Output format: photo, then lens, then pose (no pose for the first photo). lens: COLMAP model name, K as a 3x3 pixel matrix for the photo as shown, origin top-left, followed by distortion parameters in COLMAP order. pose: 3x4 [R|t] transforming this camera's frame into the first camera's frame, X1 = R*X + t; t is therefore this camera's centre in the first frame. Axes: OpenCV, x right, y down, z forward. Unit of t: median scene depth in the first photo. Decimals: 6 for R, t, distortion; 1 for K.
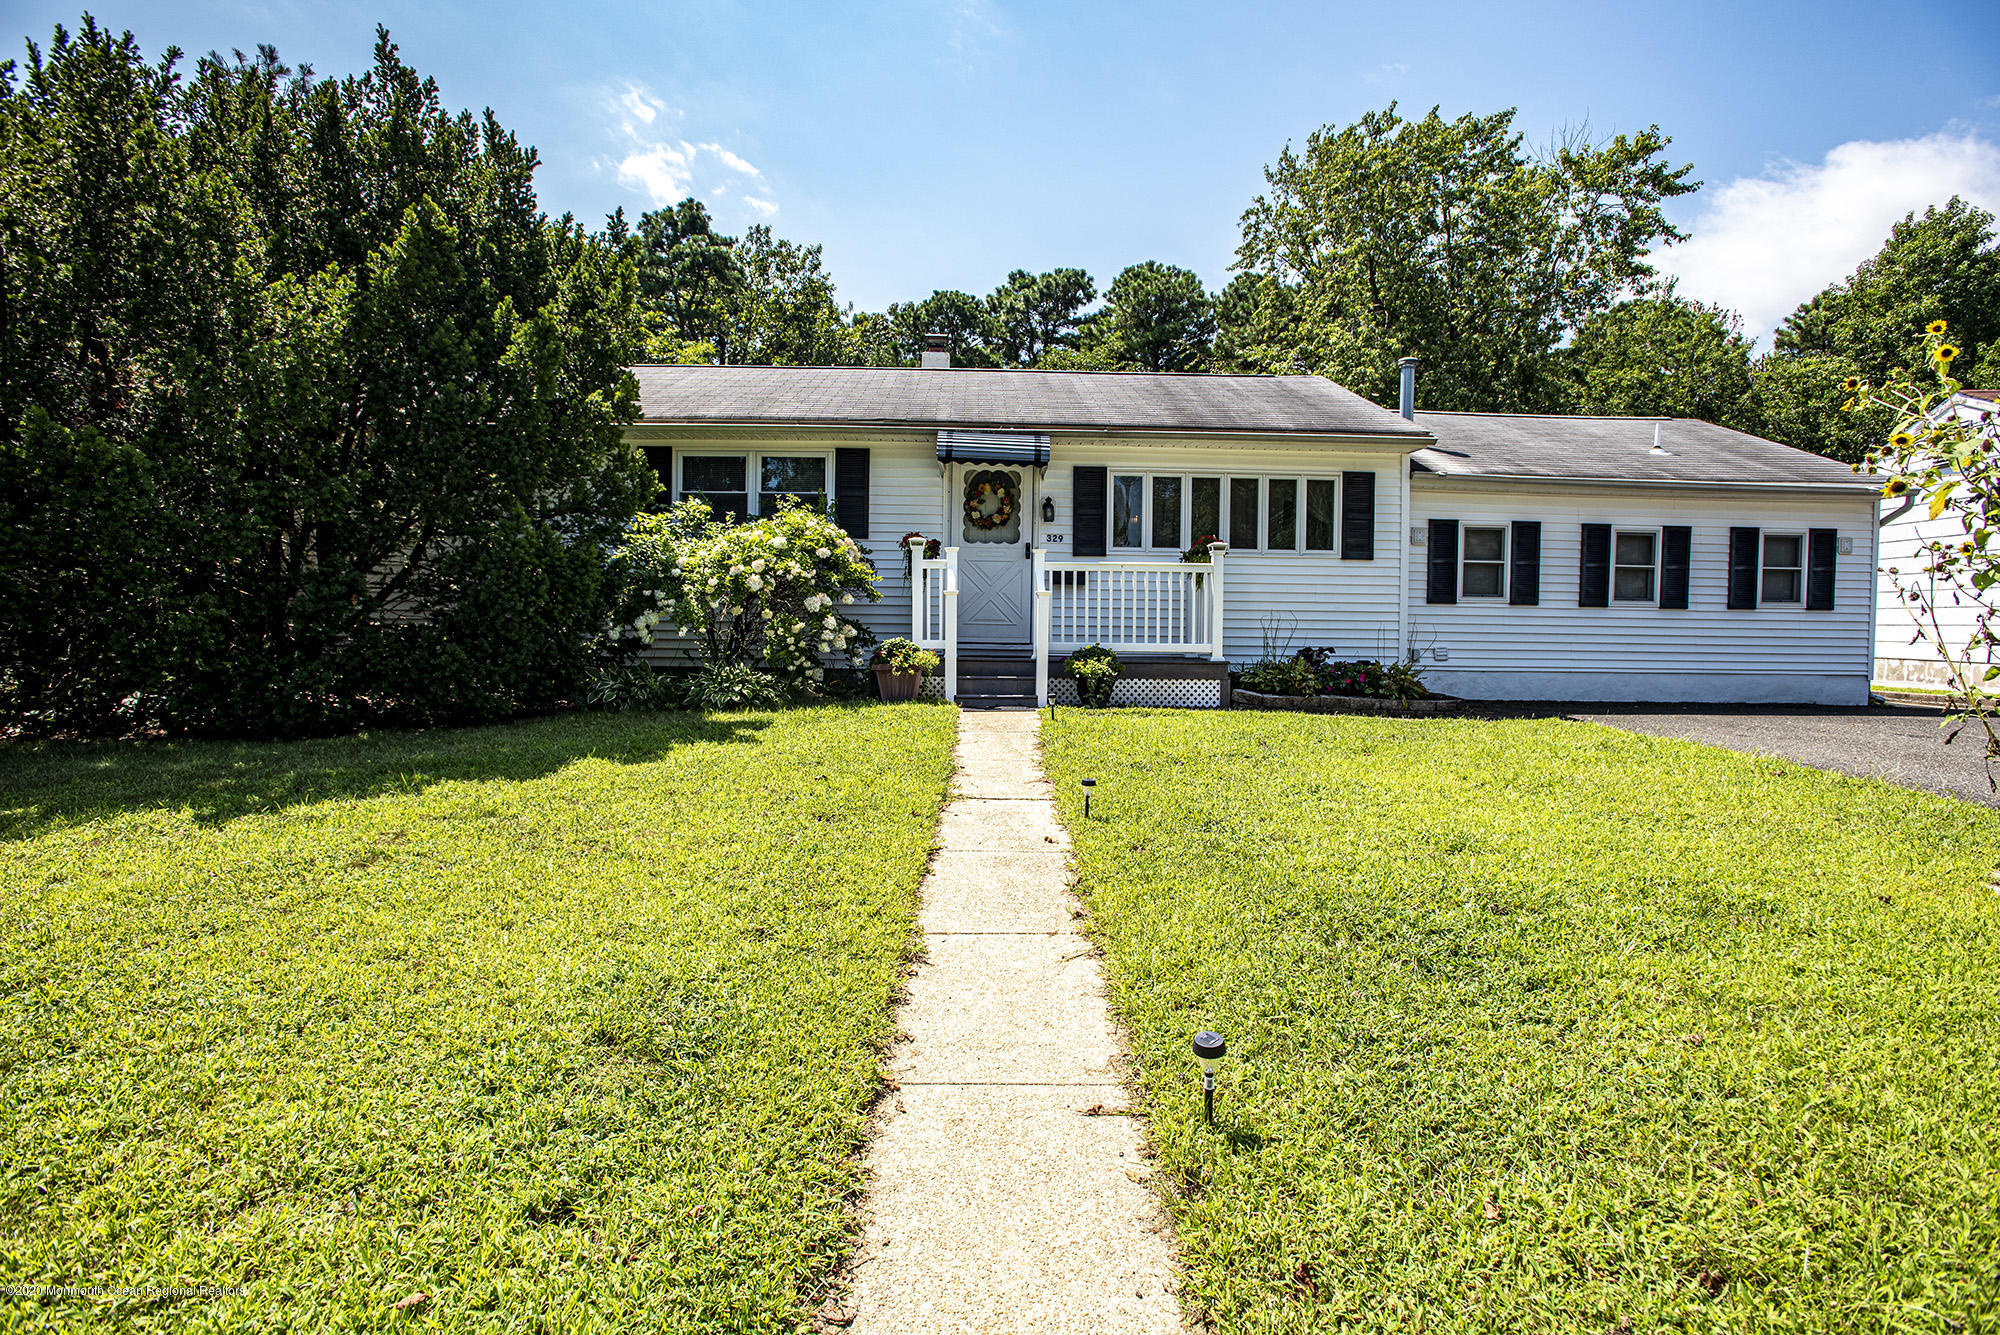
lens RADIAL K [[956.3, 0, 1000.0], [0, 956.3, 667.5], [0, 0, 1]] dist [-0.066245, 0.022296]
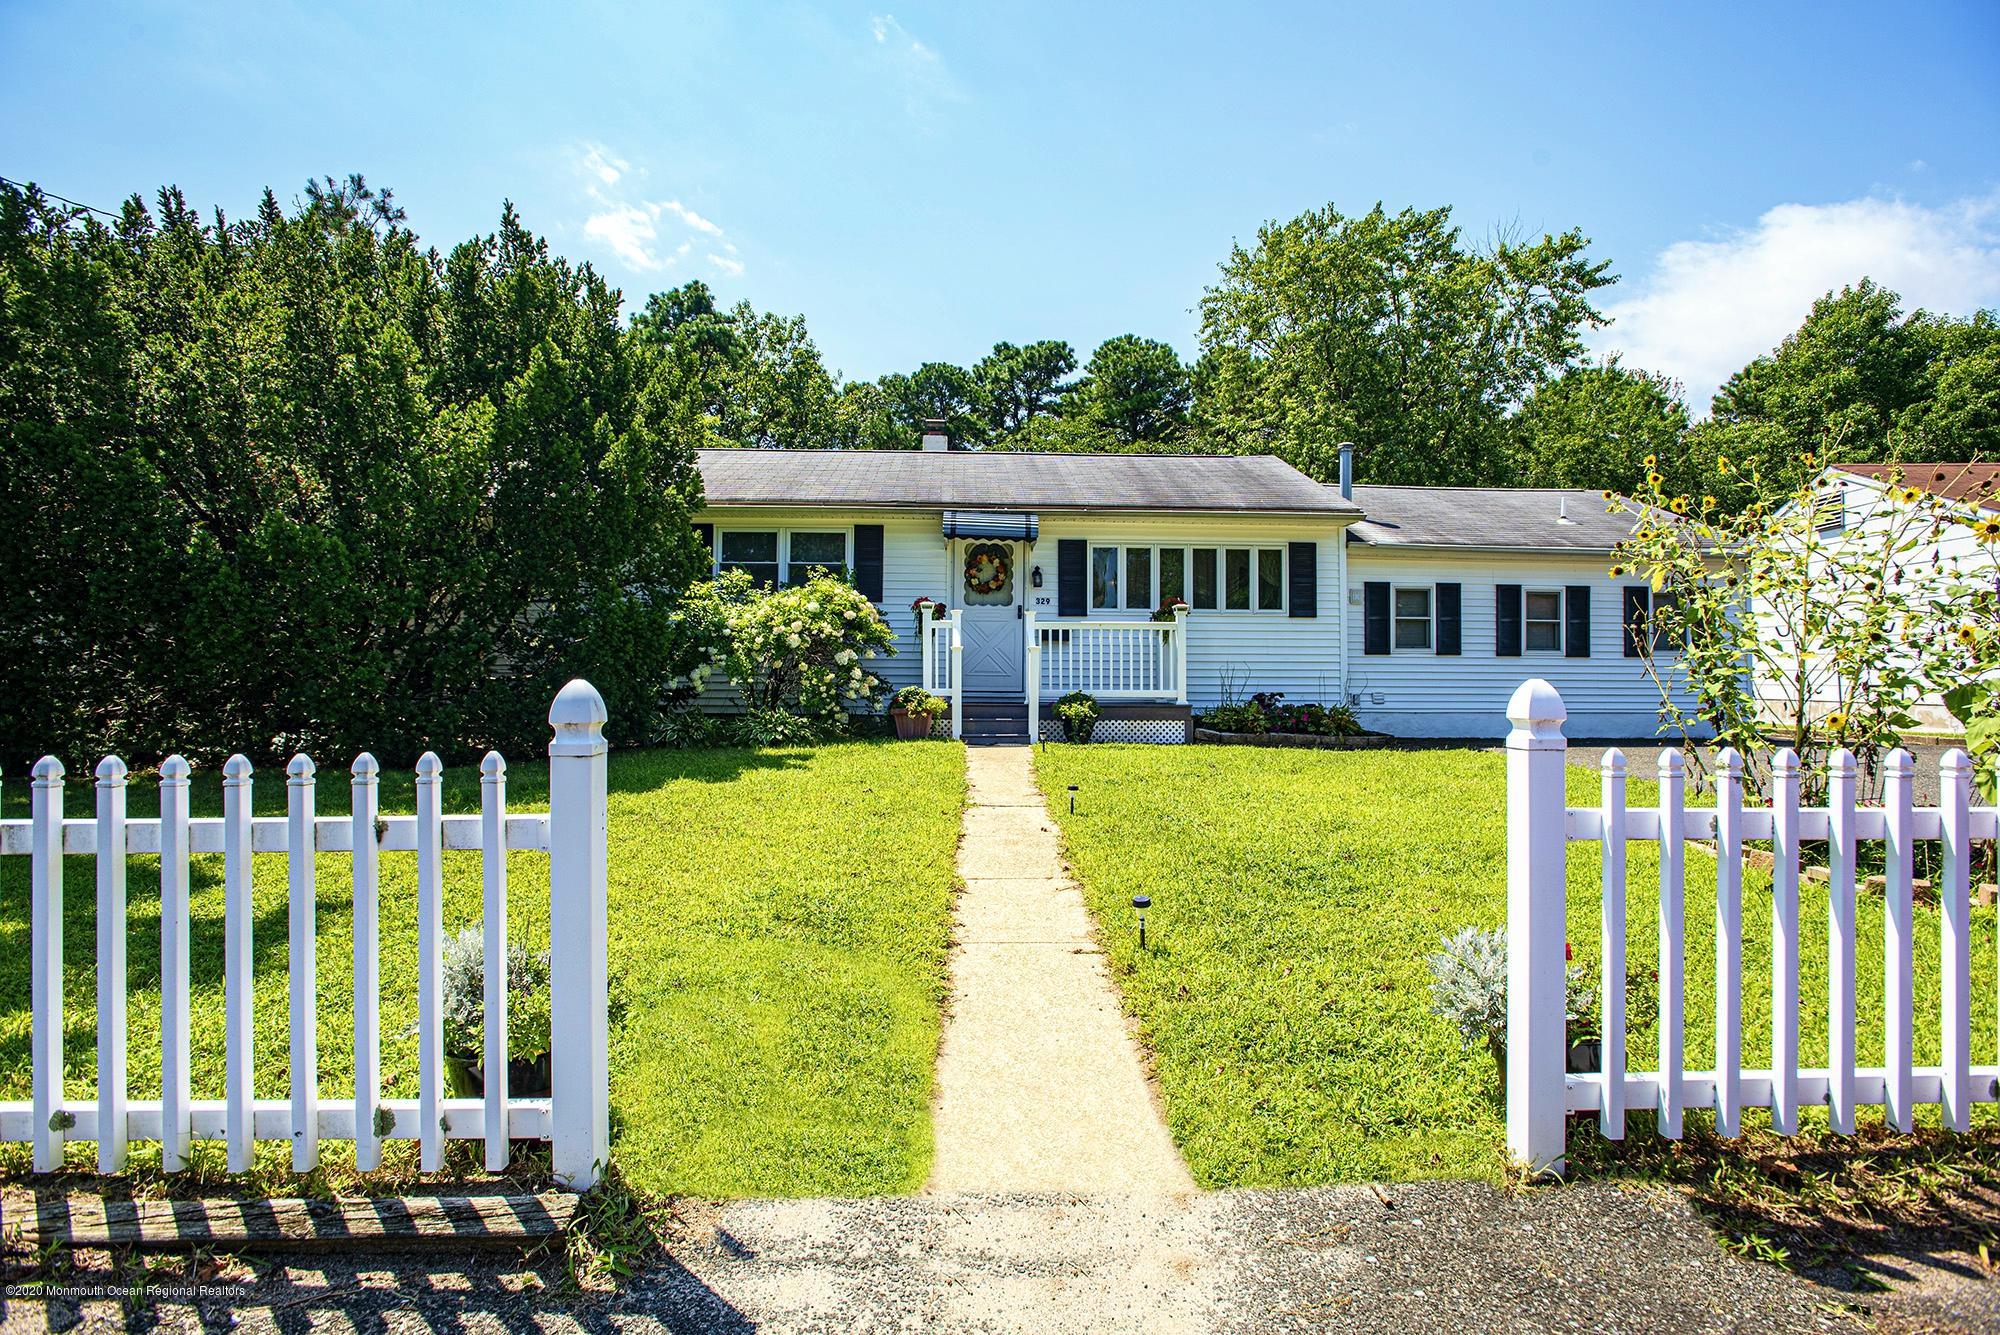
lens RADIAL K [[956.3, 0, 1000.0], [0, 956.3, 667.5], [0, 0, 1]] dist [-0.066245, 0.022296]
pose [[0.999858, -0.006260, 0.015653, -0.014524], [0.007158, 0.998293, -0.057963, 0.013600], [-0.015263, 0.058066, 0.998196, -0.169417]]
